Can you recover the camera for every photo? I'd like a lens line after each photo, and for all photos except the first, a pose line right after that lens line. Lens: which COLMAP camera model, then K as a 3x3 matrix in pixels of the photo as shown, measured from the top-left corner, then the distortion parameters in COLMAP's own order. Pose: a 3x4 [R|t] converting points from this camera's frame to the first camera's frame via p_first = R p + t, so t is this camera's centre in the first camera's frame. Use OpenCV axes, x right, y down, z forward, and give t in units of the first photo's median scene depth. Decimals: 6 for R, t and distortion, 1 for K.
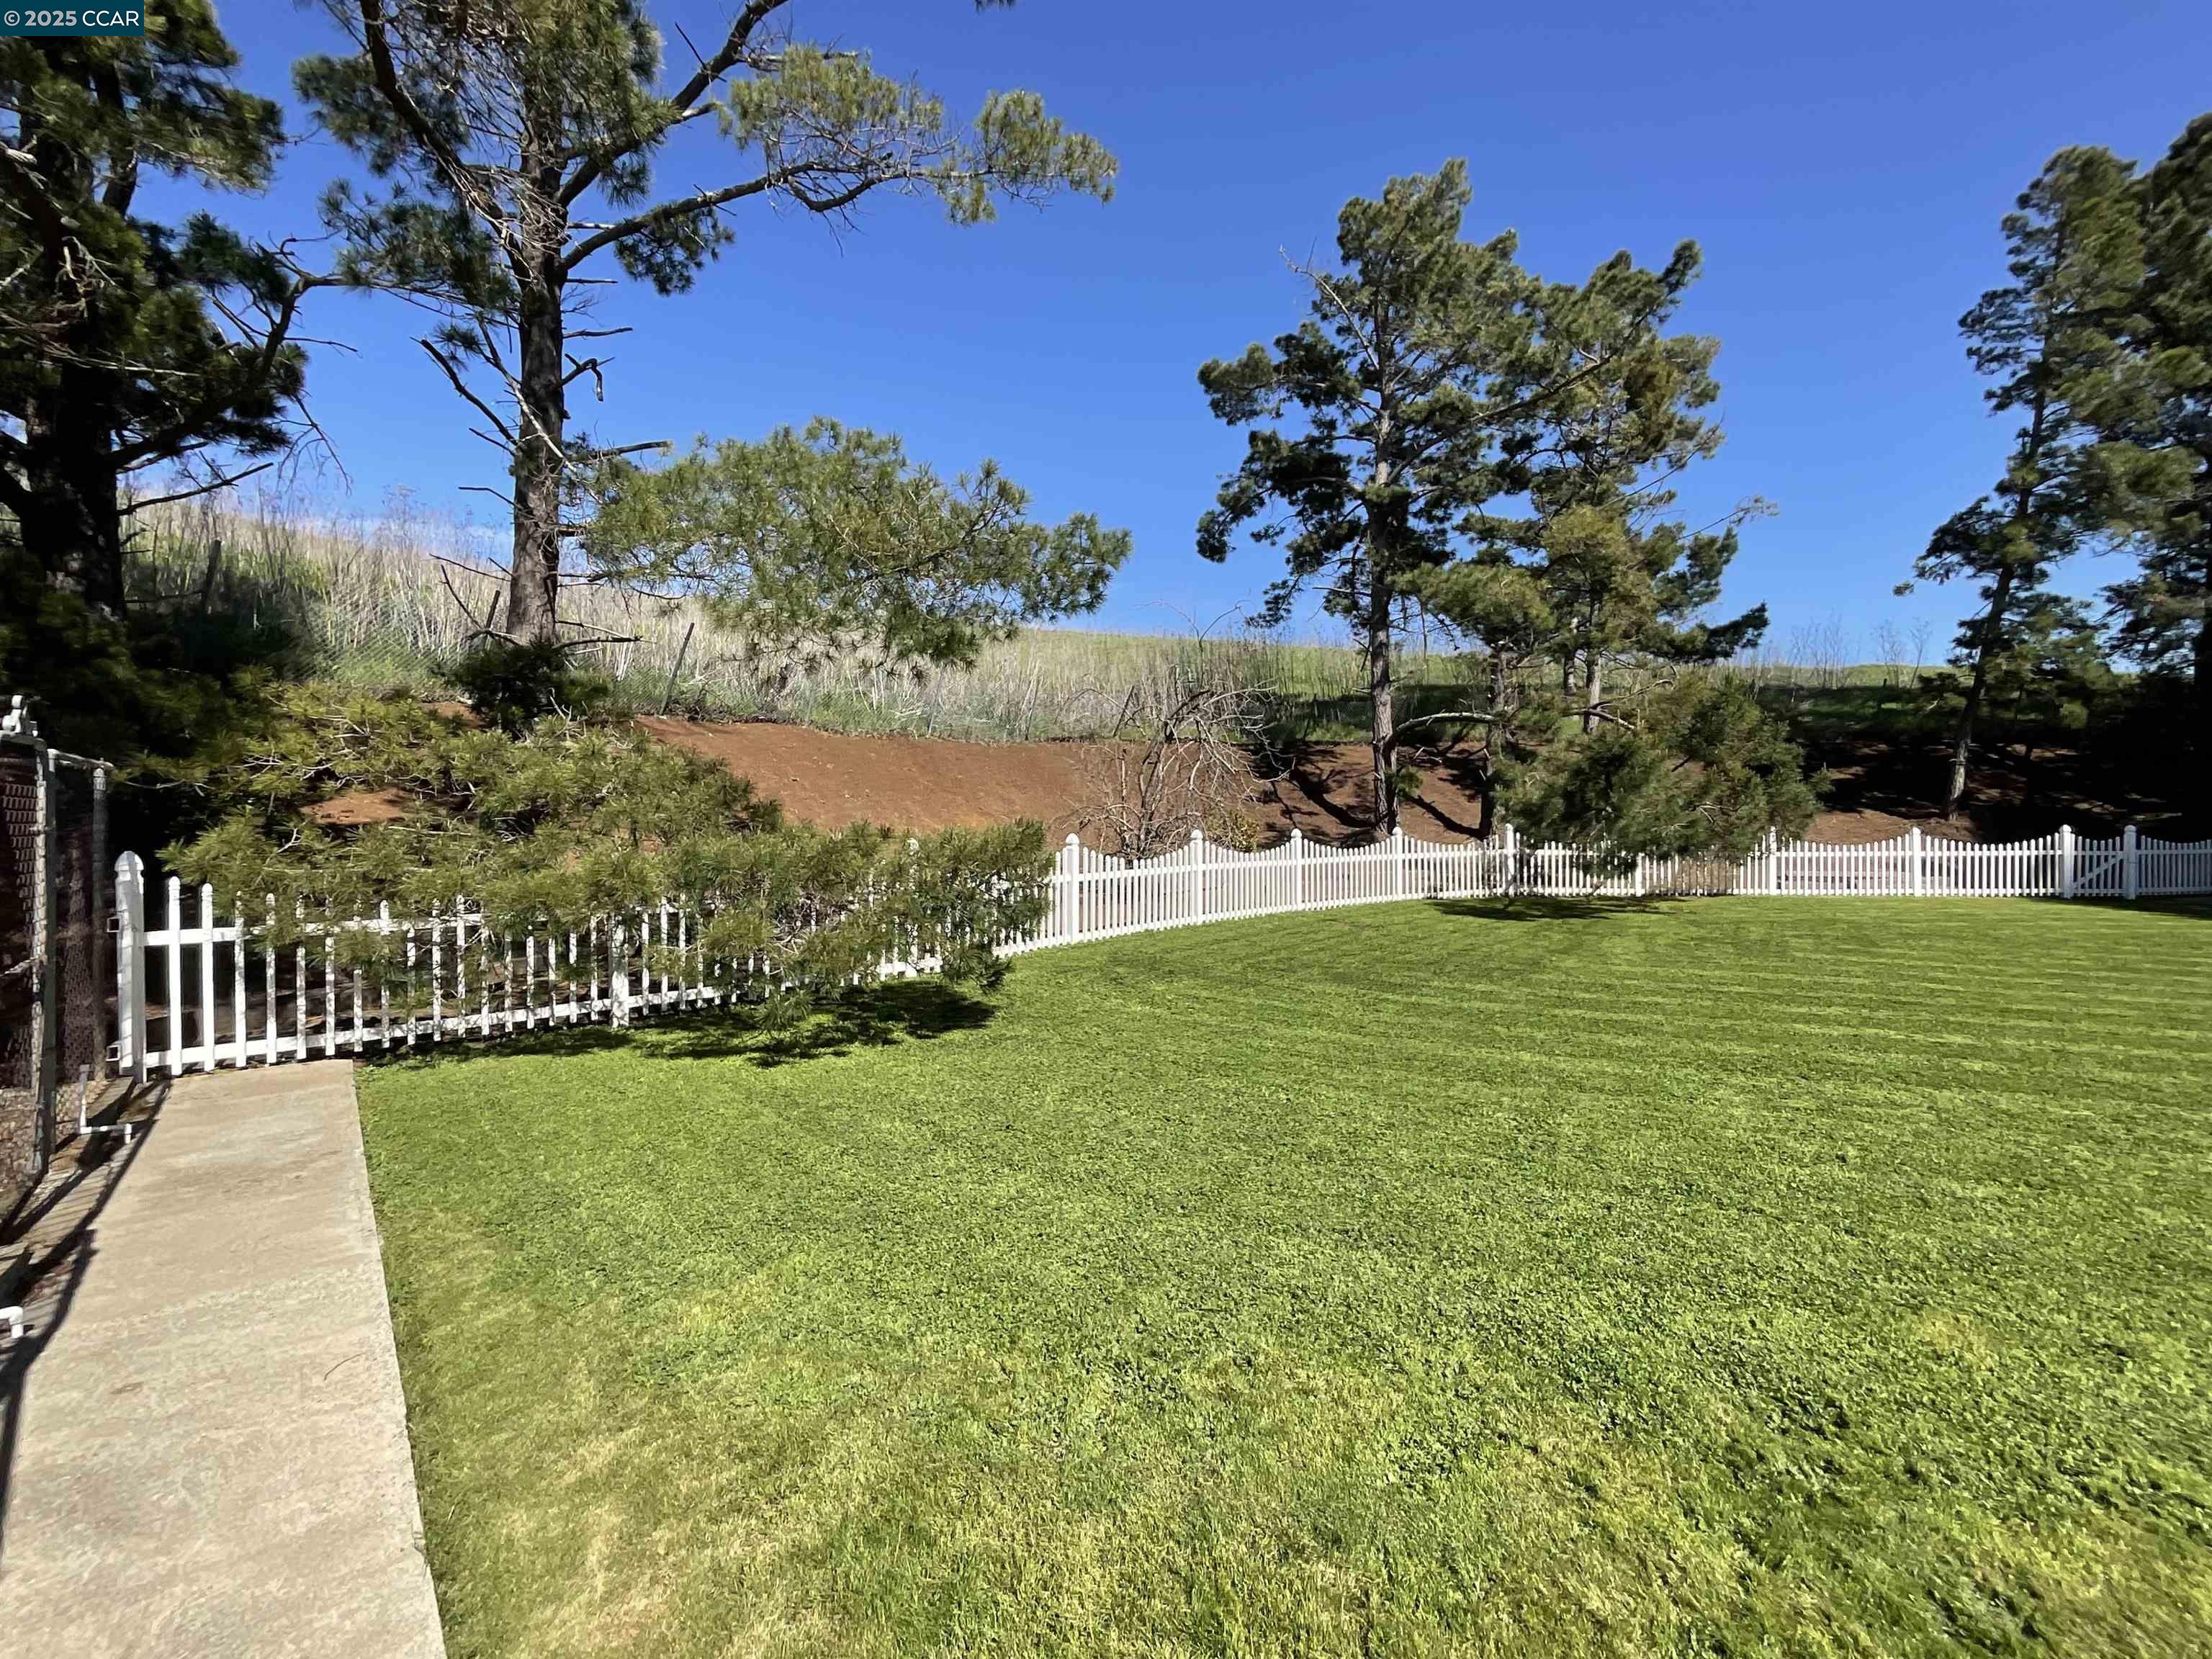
lens RADIAL K [[958.0, 0, 1104.2], [0, 958.0, 829.6], [0, 0, 1]] dist [0.003923, -0.002355]
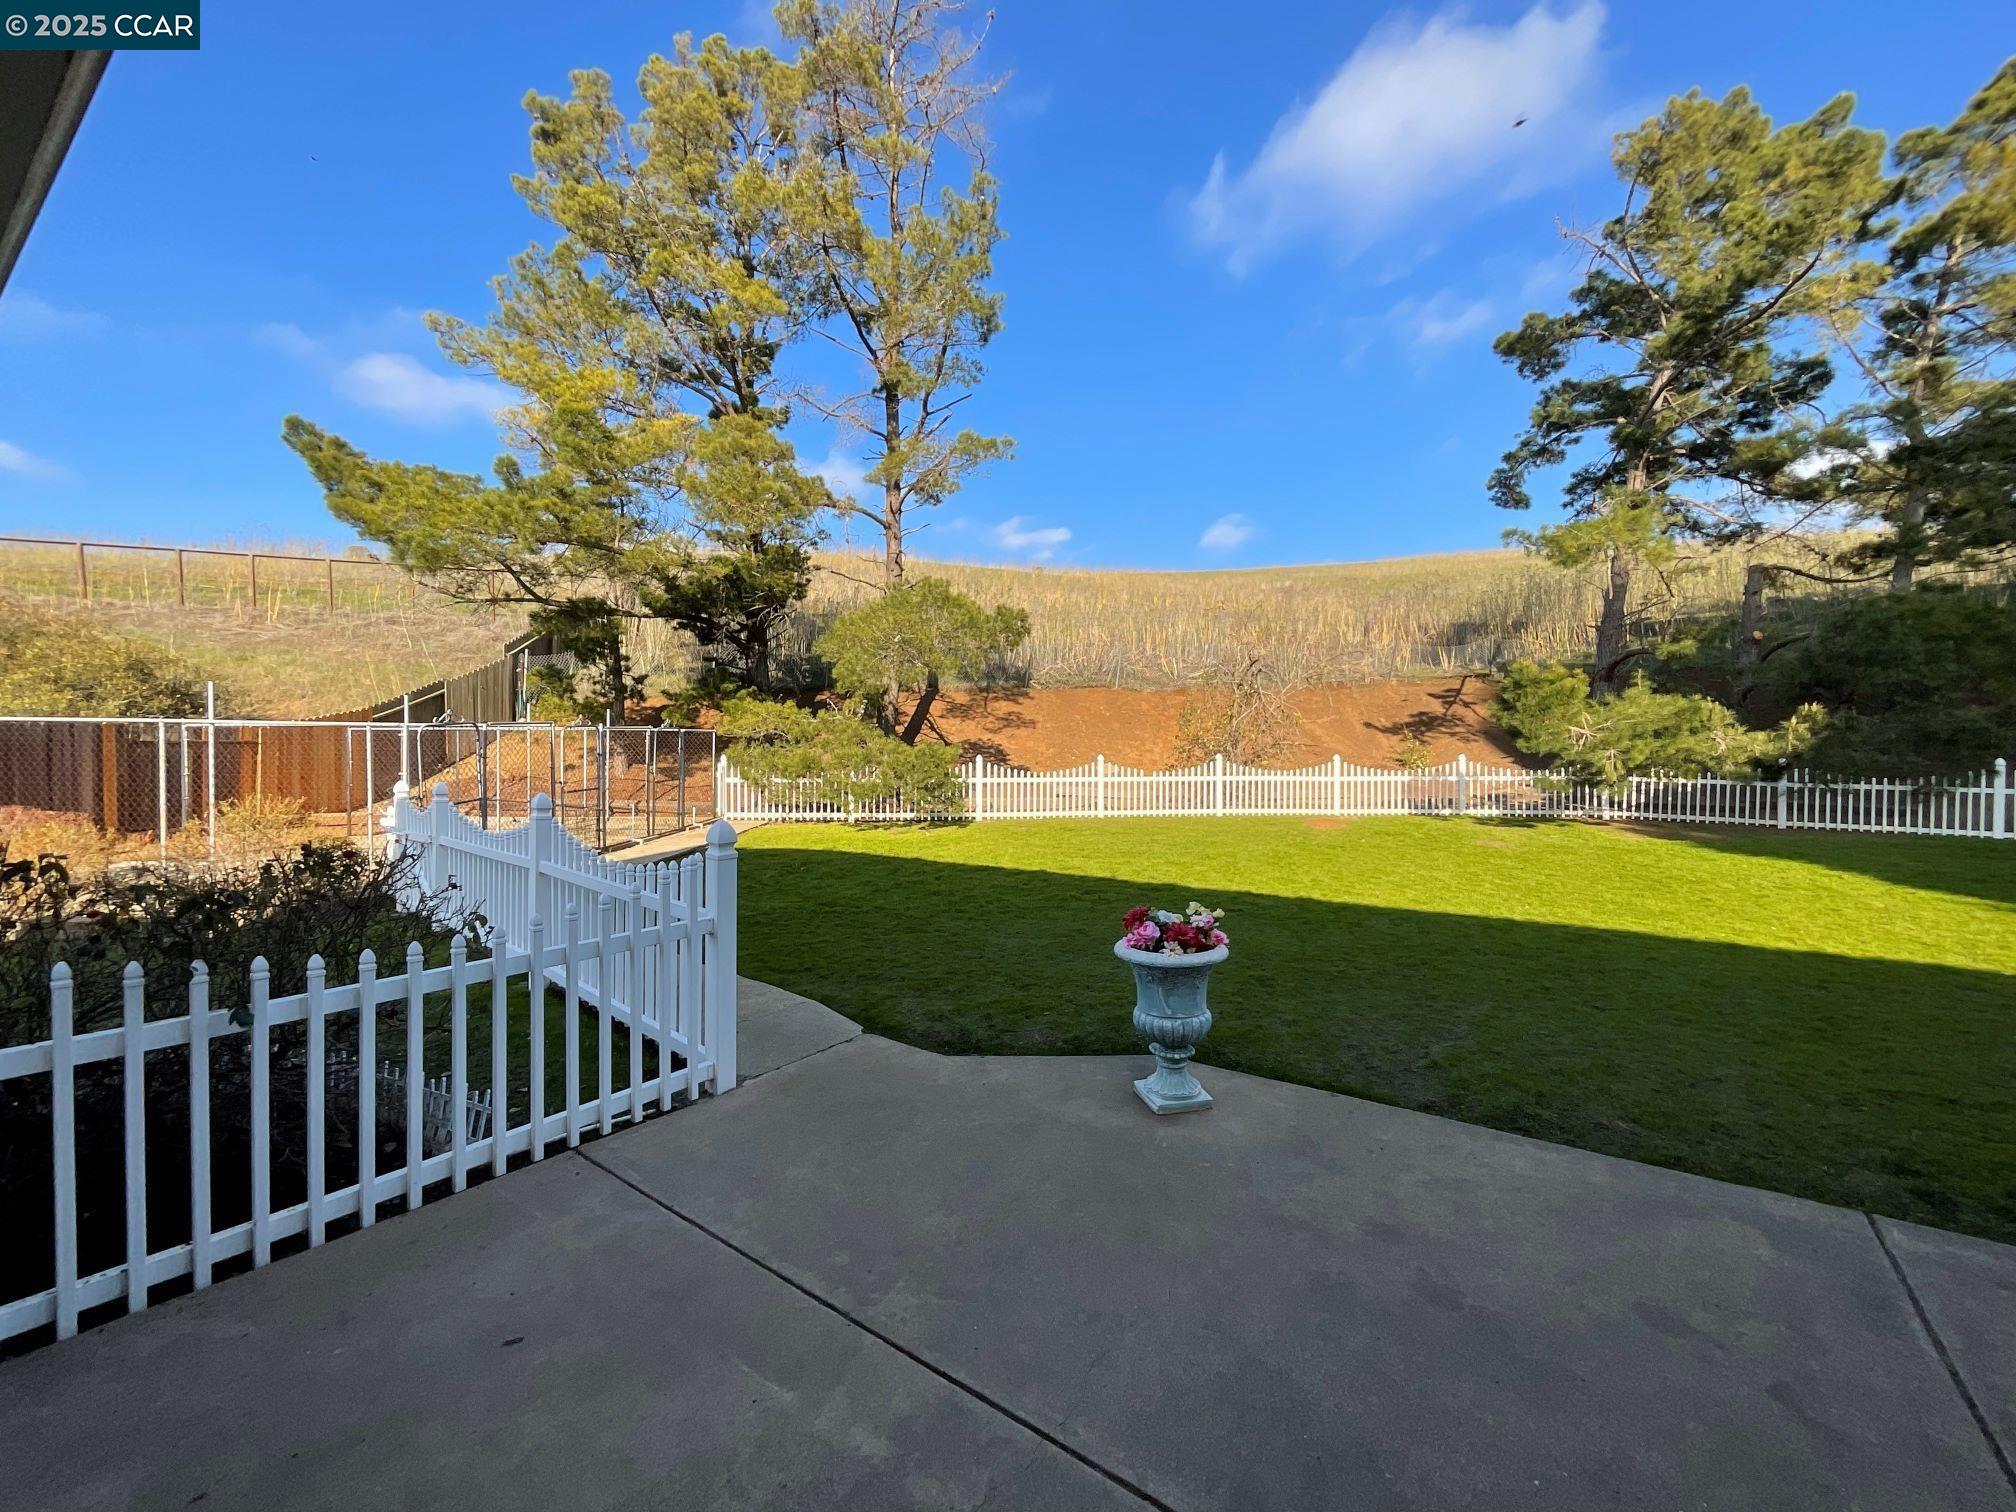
lens RADIAL K [[805.3, 0, 1014.0], [0, 805.3, 762.3], [0, 0, 1]] dist [-0.003791, -0.003167]
pose [[0.725966, 0.019556, -0.687453, 0.554011], [-0.010492, 0.999794, 0.017362, -0.002647], [0.687651, -0.005392, 0.726022, -0.108050]]
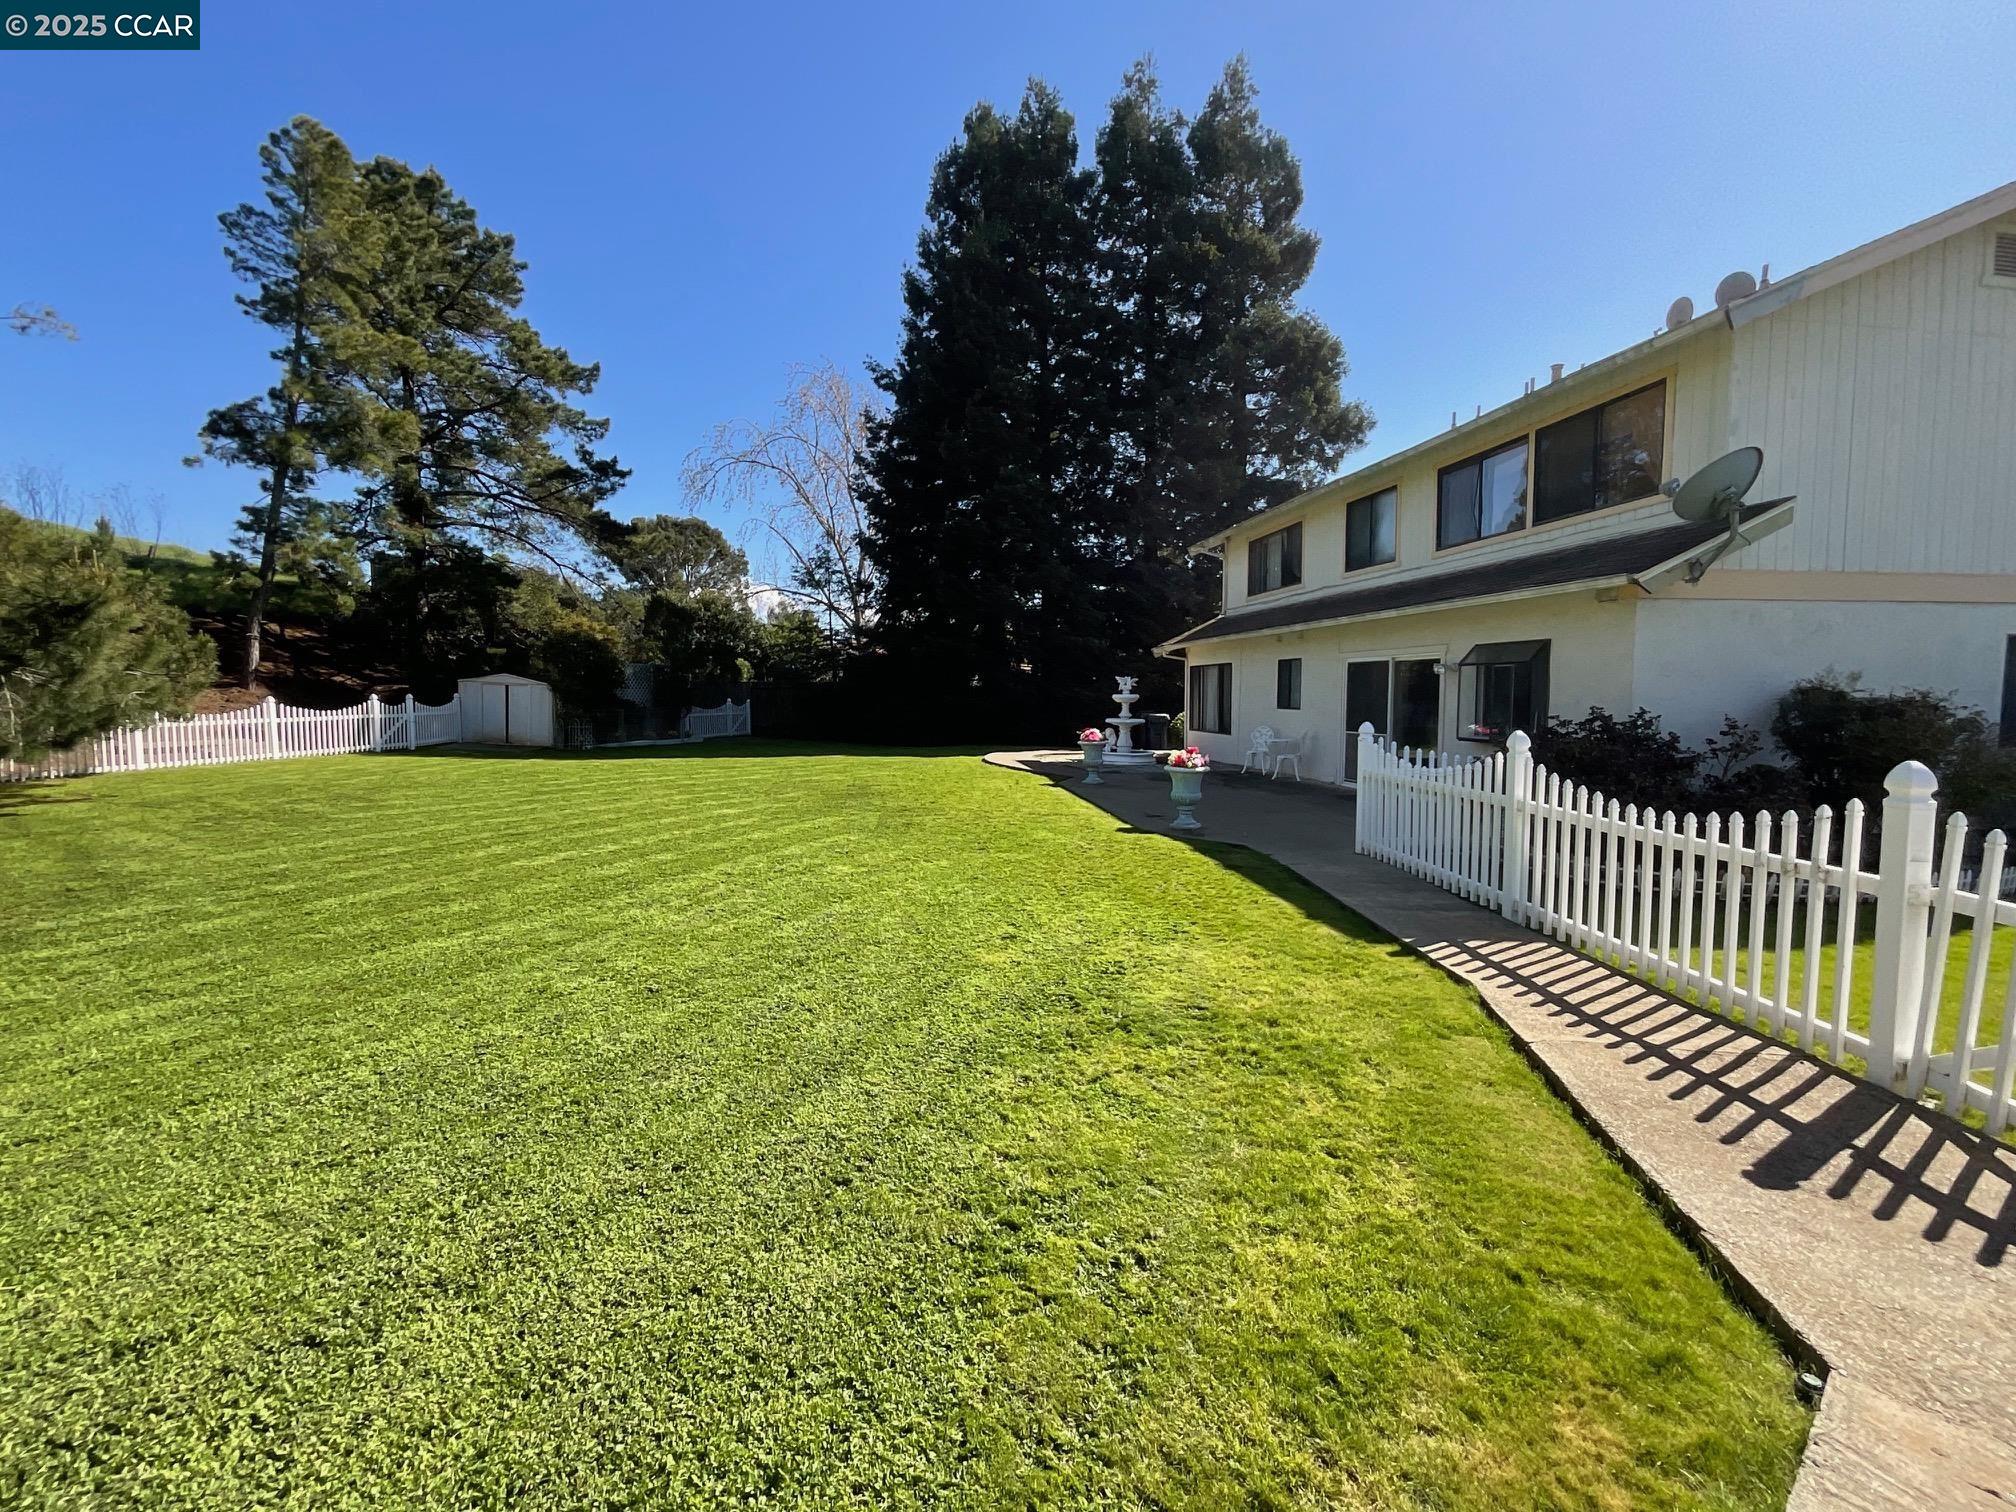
lens RADIAL K [[874.4, 0, 1010.6], [0, 874.4, 754.5], [0, 0, 1]] dist [0.002032, 0.000691]
pose [[0.004067, -0.069771, 0.997555, -0.140528], [0.006063, 0.997546, 0.069746, -0.000834], [-0.999973, 0.005764, 0.004480, 0.161512]]
